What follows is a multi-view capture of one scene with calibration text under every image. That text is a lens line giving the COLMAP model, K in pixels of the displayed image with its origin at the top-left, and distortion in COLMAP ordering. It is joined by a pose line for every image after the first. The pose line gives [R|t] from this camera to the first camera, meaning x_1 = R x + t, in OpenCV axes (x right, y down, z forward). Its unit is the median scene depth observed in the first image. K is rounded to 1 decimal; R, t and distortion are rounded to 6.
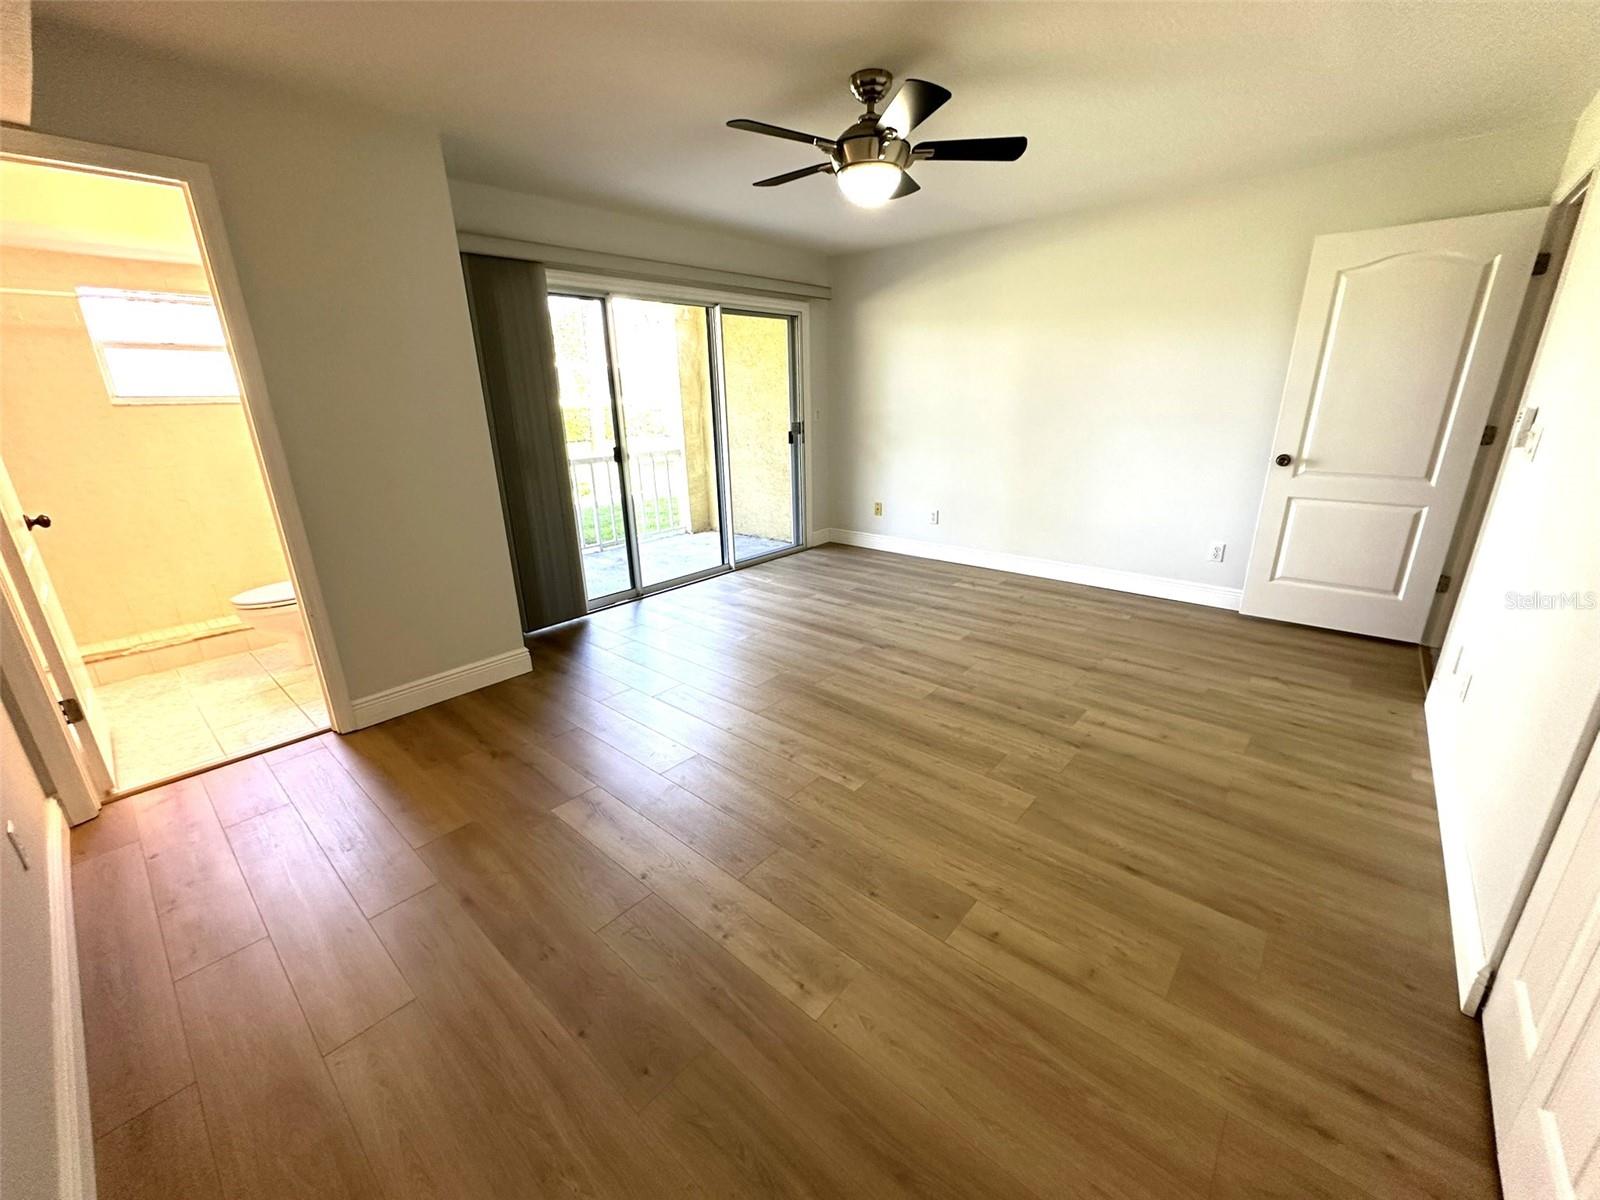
lens RADIAL K [[635.7, 0, 804.9], [0, 635.7, 601.3], [0, 0, 1]] dist [-0.004180, 0.000323]
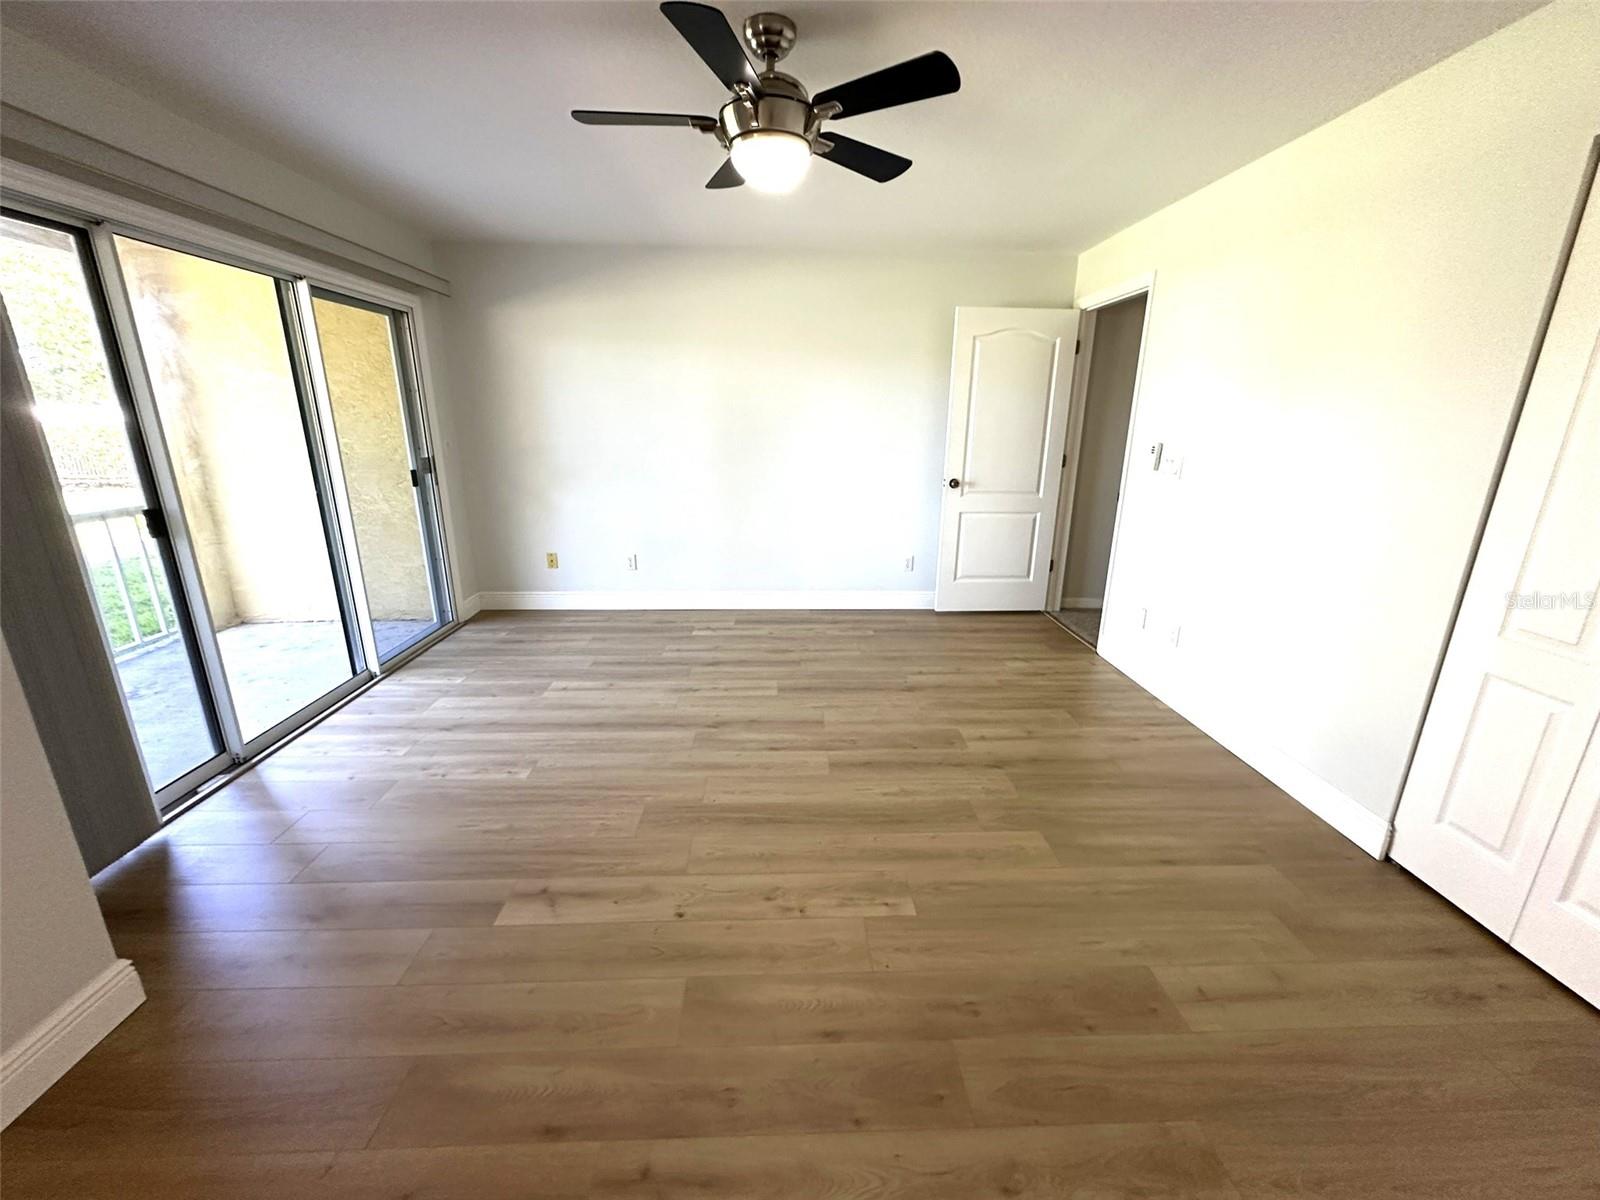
lens RADIAL K [[635.7, 0, 803.5], [0, 635.7, 600.4], [0, 0, 1]] dist [-0.004180, 0.000323]
pose [[0.729649, -0.162581, 0.664213, -0.301858], [0.191651, 0.981017, 0.029593, -0.087183], [-0.656416, 0.105705, 0.746957, 0.277316]]
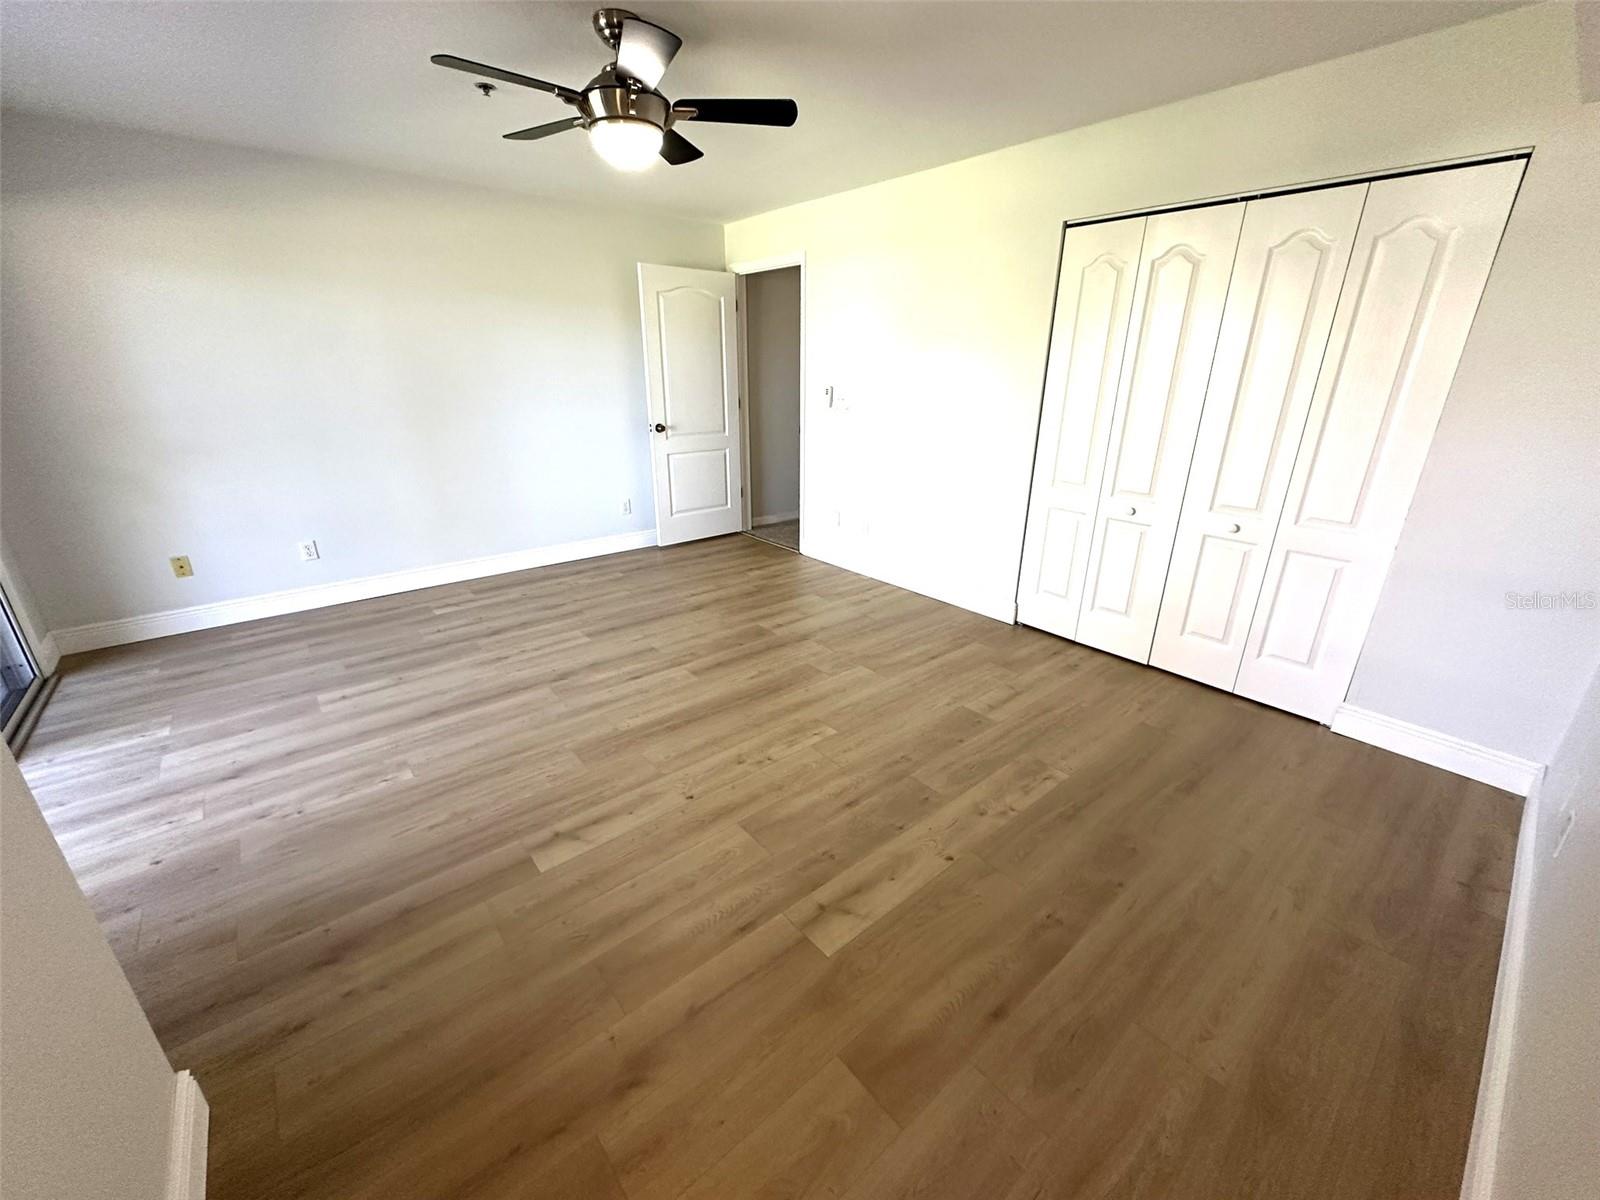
lens RADIAL K [[635.7, 0, 802.4], [0, 635.7, 601.7], [0, 0, 1]] dist [-0.004180, 0.000323]
pose [[0.157083, -0.326559, 0.932032, -0.563110], [0.301661, 0.914510, 0.269578, -0.148562], [-0.940386, 0.238812, 0.242164, 0.444533]]
